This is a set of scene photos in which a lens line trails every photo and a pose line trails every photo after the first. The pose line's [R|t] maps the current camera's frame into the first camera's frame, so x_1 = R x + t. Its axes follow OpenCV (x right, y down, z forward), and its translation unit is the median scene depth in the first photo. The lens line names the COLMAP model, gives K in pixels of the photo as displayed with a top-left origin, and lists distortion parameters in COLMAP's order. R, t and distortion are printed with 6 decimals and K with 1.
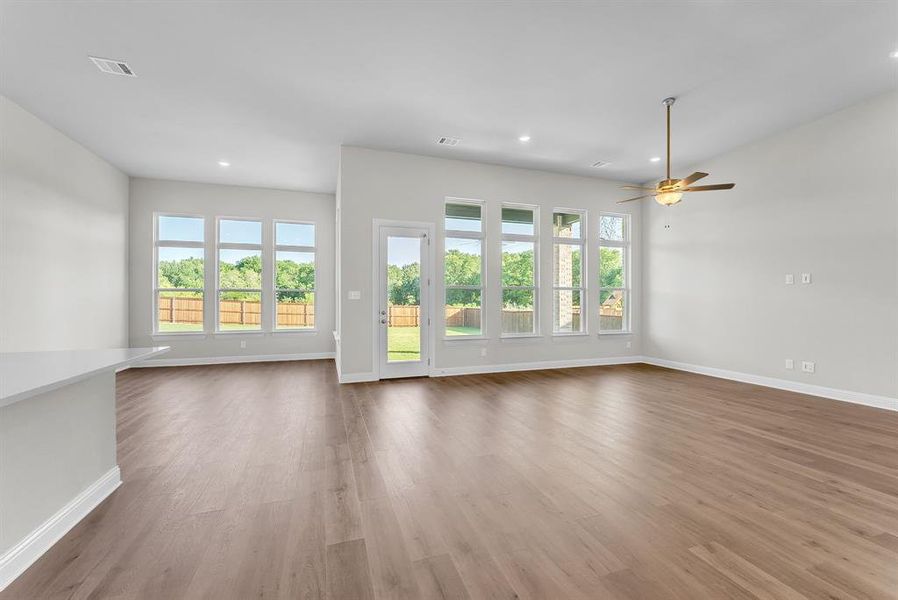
lens RADIAL K [[370.7, 0, 450.4], [0, 370.7, 300.9], [0, 0, 1]] dist [-0.004253, -0.000744]
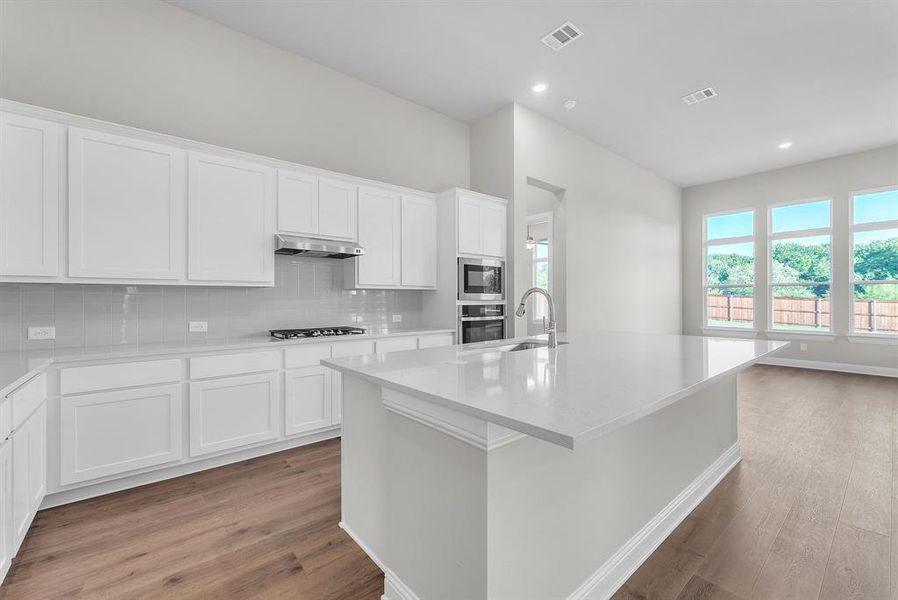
lens RADIAL K [[370.7, 0, 453.6], [0, 370.7, 298.9], [0, 0, 1]] dist [-0.004253, -0.000744]
pose [[0.360693, 0.000030, -0.932685, -0.059344], [0.004710, 0.999987, 0.001854, 0.000050], [0.932673, -0.005062, 0.360688, -0.081535]]
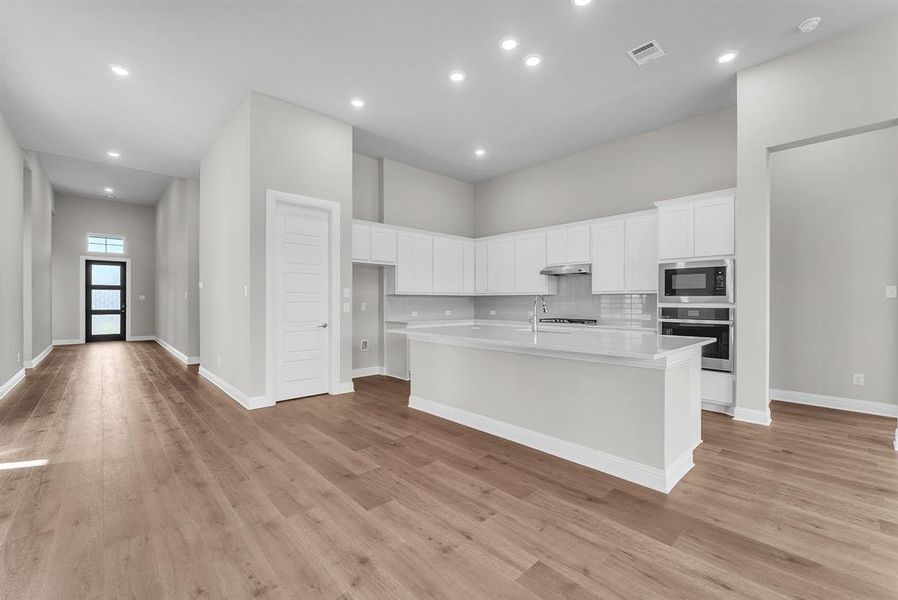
lens RADIAL K [[370.7, 0, 449.4], [0, 370.7, 300.2], [0, 0, 1]] dist [-0.004253, -0.000744]
pose [[-0.909170, -0.000462, -0.416424, 0.002804], [0.000208, 0.999999, -0.001564, -0.000186], [0.416425, -0.001509, -0.909169, 0.598457]]
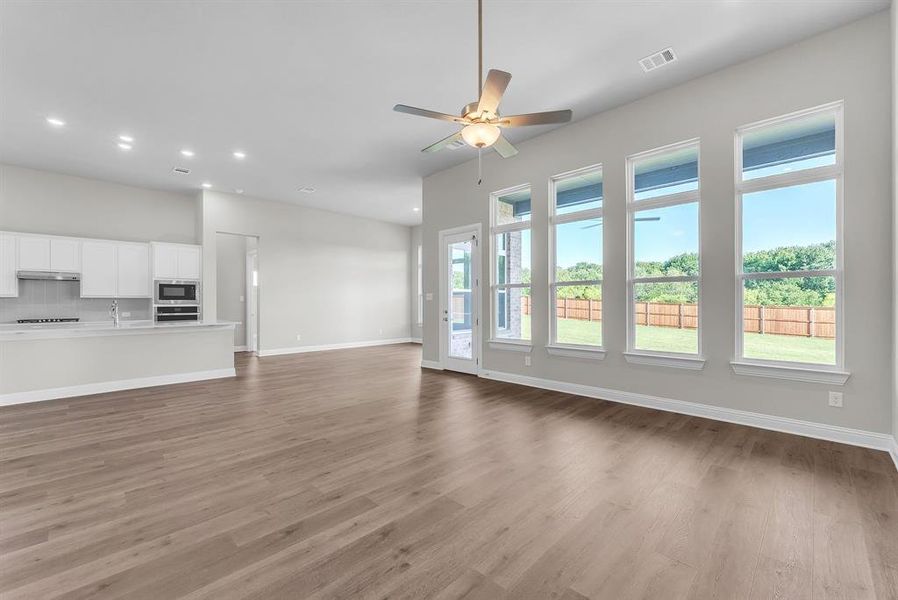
lens RADIAL K [[370.7, 0, 450.1], [0, 370.7, 299.4], [0, 0, 1]] dist [-0.004253, -0.000744]
pose [[0.442118, -0.009464, -0.896907, 0.736306], [0.005411, 0.999954, -0.007884, 0.003067], [0.896941, -0.001367, 0.442149, 0.444117]]
